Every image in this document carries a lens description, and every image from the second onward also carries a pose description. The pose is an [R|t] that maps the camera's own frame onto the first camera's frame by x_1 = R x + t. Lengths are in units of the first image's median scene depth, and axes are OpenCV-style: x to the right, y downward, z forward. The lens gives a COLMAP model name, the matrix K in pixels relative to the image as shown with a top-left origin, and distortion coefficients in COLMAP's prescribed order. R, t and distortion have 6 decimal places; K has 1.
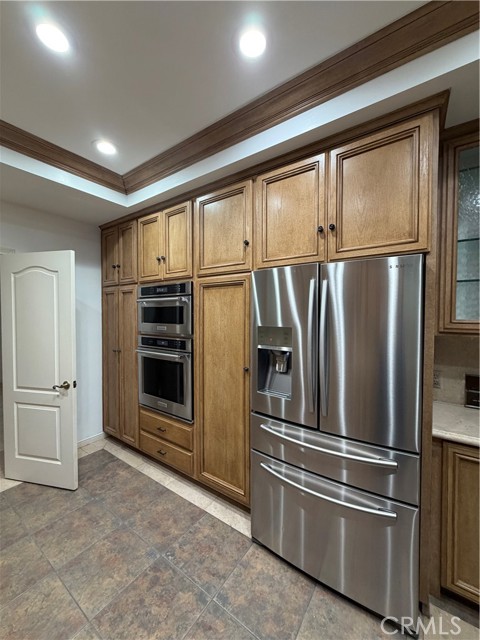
lens RADIAL K [[255.5, 0, 238.1], [0, 255.5, 319.2], [0, 0, 1]] dist [-0.000712, 0.000529]
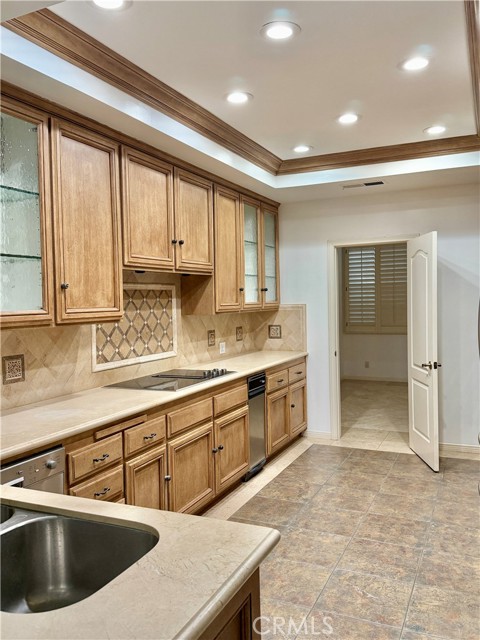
lens RADIAL K [[545.4, 0, 246.1], [0, 545.4, 323.8], [0, 0, 1]] dist [0.091321, -0.150343]
pose [[0.198863, 0.040556, -0.979188, 1.628484], [-0.003379, 0.999166, 0.040697, 0.009707], [0.980021, -0.004784, 0.198834, -0.187364]]
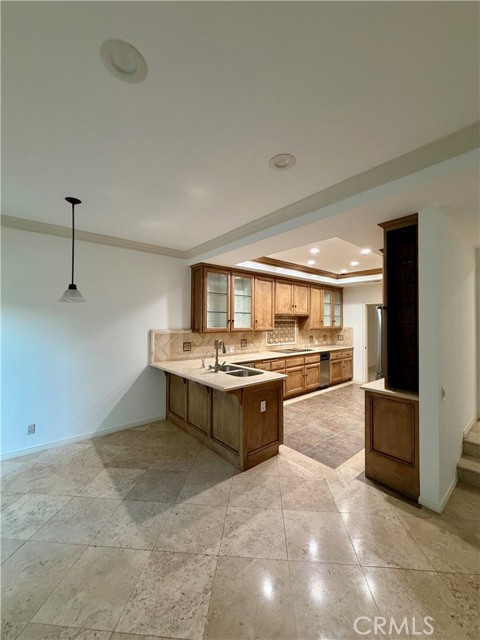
lens RADIAL K [[255.5, 0, 239.4], [0, 255.5, 321.3], [0, 0, 1]] dist [-0.000712, 0.000529]
pose [[-0.245745, -0.005405, -0.969319, 2.689639], [-0.026449, 0.999650, 0.001131, -0.027755], [0.968974, 0.025916, -0.245802, 0.119860]]
